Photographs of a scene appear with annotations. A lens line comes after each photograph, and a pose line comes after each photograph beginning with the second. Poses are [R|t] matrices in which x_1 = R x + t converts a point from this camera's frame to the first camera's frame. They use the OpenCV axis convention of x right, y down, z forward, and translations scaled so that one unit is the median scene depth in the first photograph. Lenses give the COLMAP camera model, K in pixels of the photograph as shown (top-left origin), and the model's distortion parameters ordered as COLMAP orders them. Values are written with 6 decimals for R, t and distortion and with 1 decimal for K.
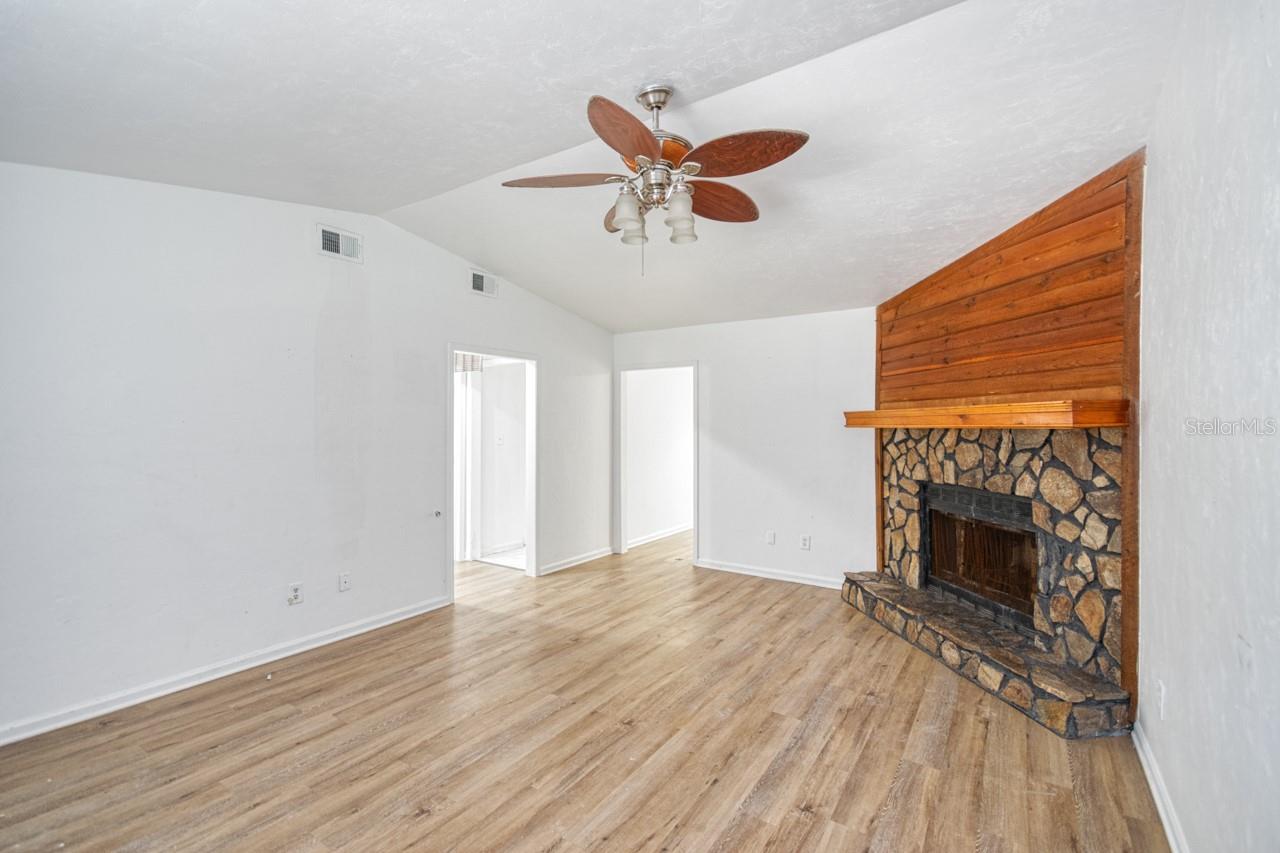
lens RADIAL K [[560.5, 0, 643.4], [0, 560.5, 425.9], [0, 0, 1]] dist [0.005148, 0.000185]
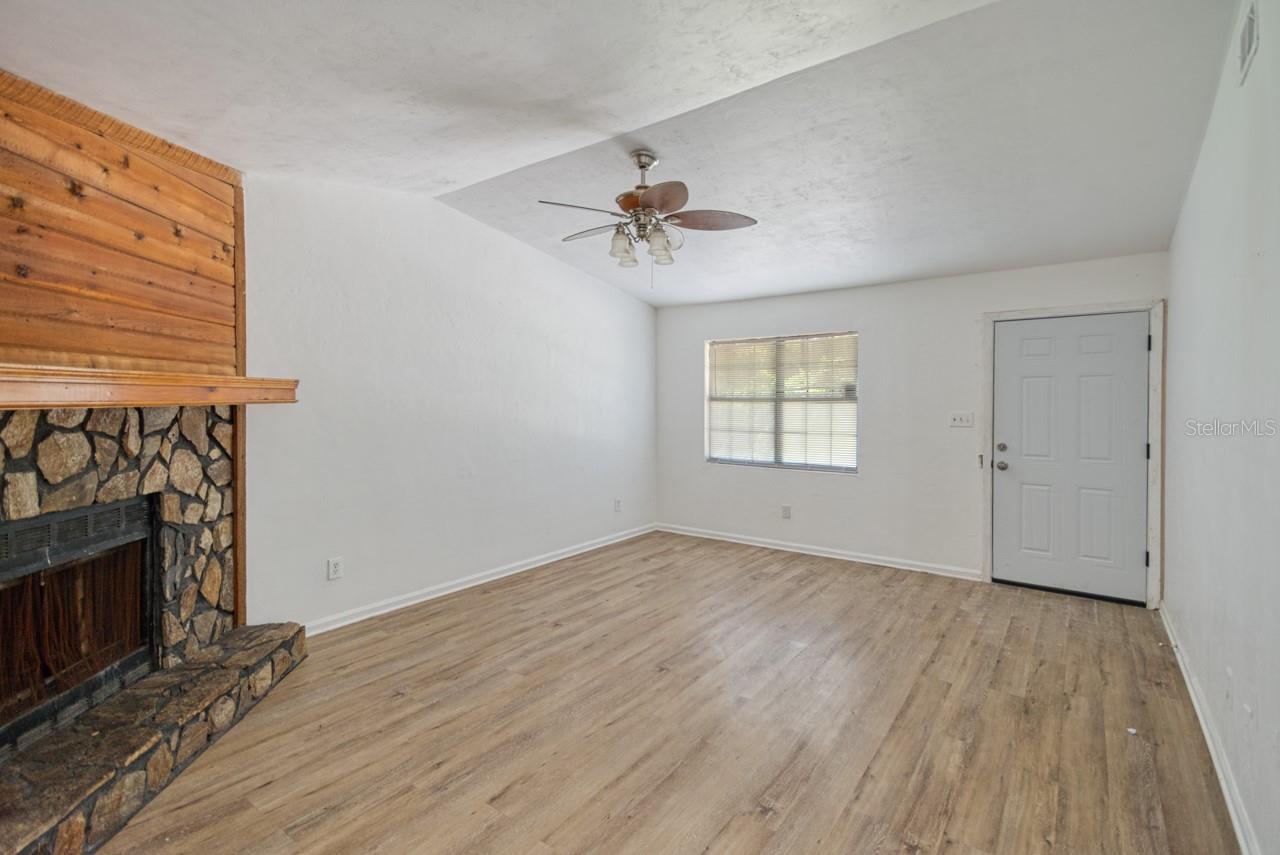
lens RADIAL K [[588.2, 0, 641.2], [0, 588.2, 412.4], [0, 0, 1]] dist [0.003348, -0.000342]
pose [[-0.998328, -0.002289, 0.057762, -0.042622], [-0.000767, 0.999652, 0.026356, -0.007446], [-0.057802, 0.026268, -0.997982, 1.835499]]
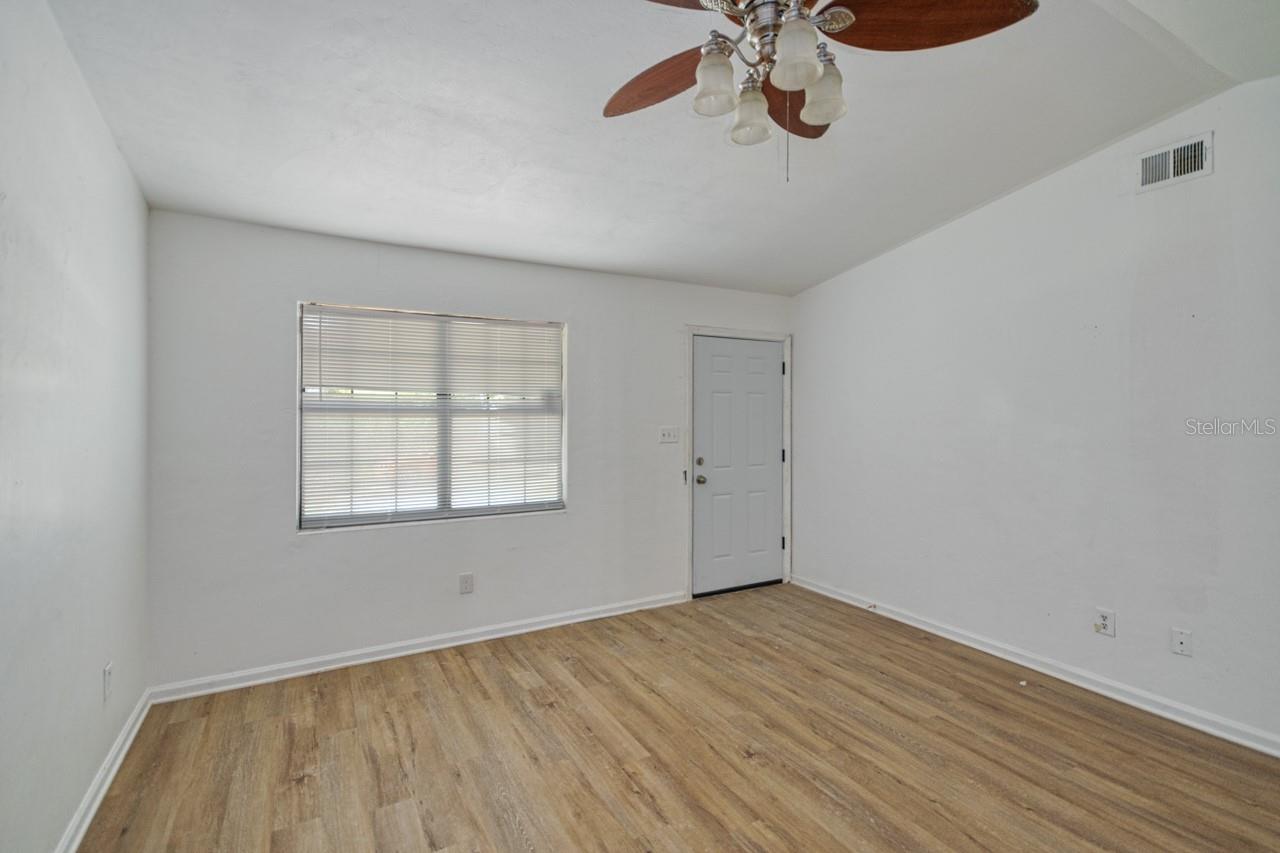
lens RADIAL K [[588.8, 0, 650.7], [0, 588.8, 412.9], [0, 0, 1]] dist [0.002688, 0.000387]
pose [[-0.448090, -0.005261, -0.893973, 0.502867], [-0.008589, 0.999962, -0.001580, 0.000610], [0.893947, 0.006970, -0.448118, 0.887081]]
